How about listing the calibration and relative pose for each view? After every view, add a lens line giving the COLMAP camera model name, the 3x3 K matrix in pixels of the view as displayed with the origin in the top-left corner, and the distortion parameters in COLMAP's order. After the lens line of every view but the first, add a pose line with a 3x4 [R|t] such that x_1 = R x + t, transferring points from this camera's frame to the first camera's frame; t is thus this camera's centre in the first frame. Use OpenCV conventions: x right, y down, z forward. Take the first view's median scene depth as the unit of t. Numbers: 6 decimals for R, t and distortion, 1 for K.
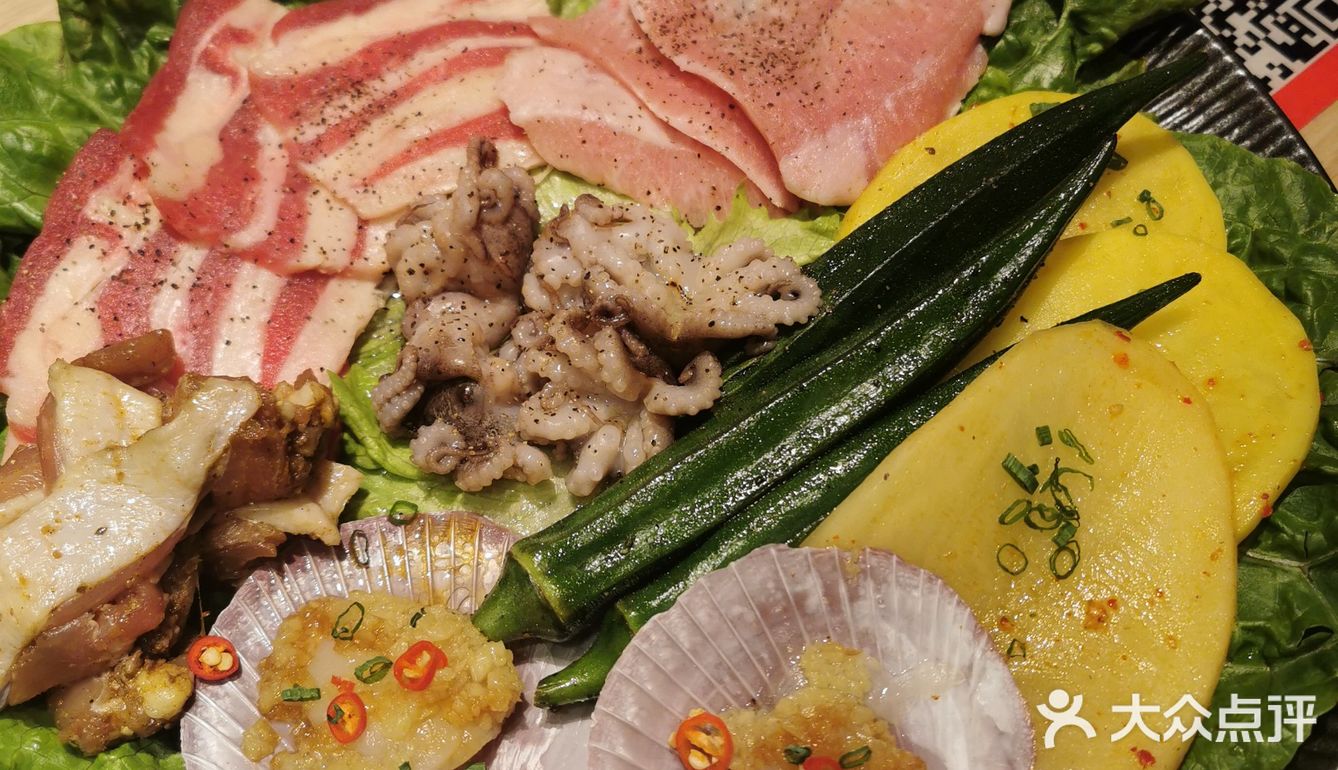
lens RADIAL K [[1354.6, 0, 652.5], [0, 1354.6, 385.4], [0, 0, 1]] dist [0.013123, 0.017715]
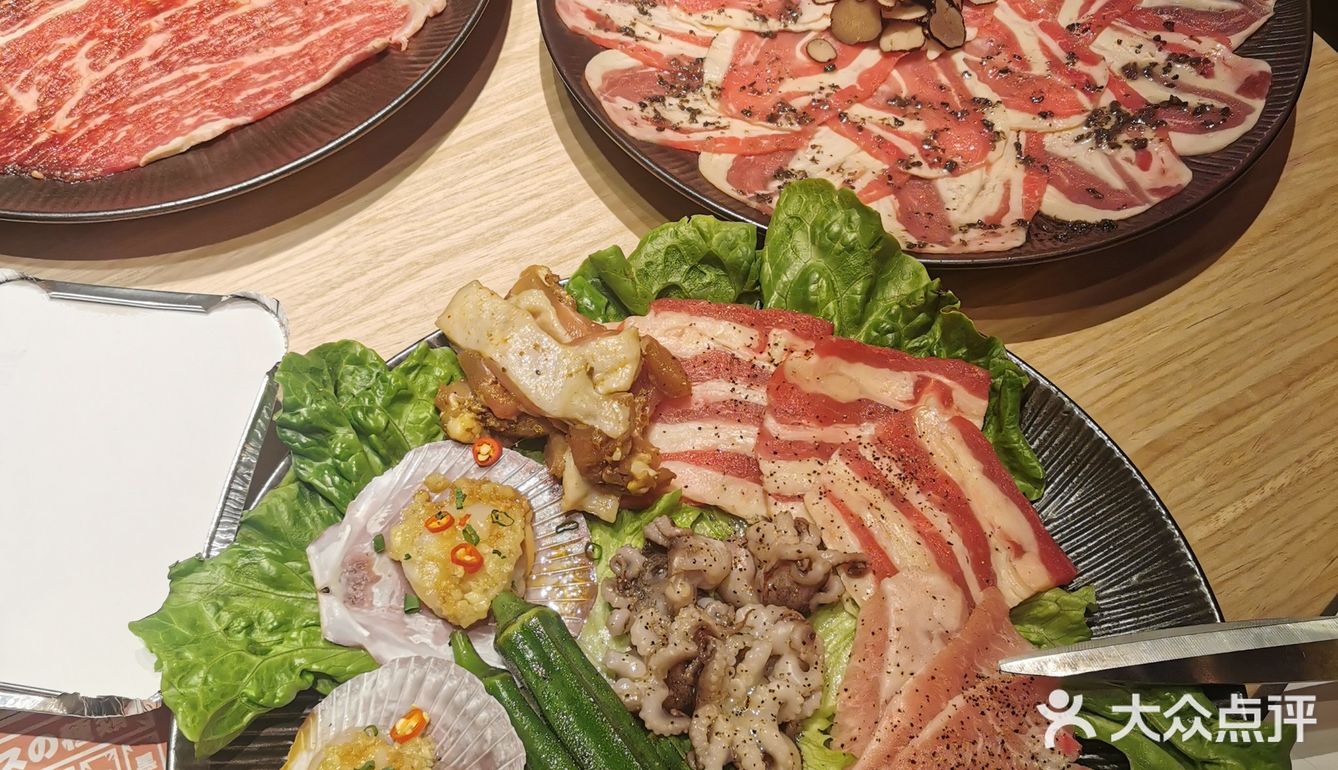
lens RADIAL K [[1354.6, 0, 652.5], [0, 1354.6, 385.4], [0, 0, 1]] dist [0.013123, 0.017715]
pose [[0.035225, 0.857006, -0.514100, 0.423258], [-0.892723, 0.258218, 0.369282, -0.550624], [0.449227, 0.445941, 0.774165, -0.230877]]
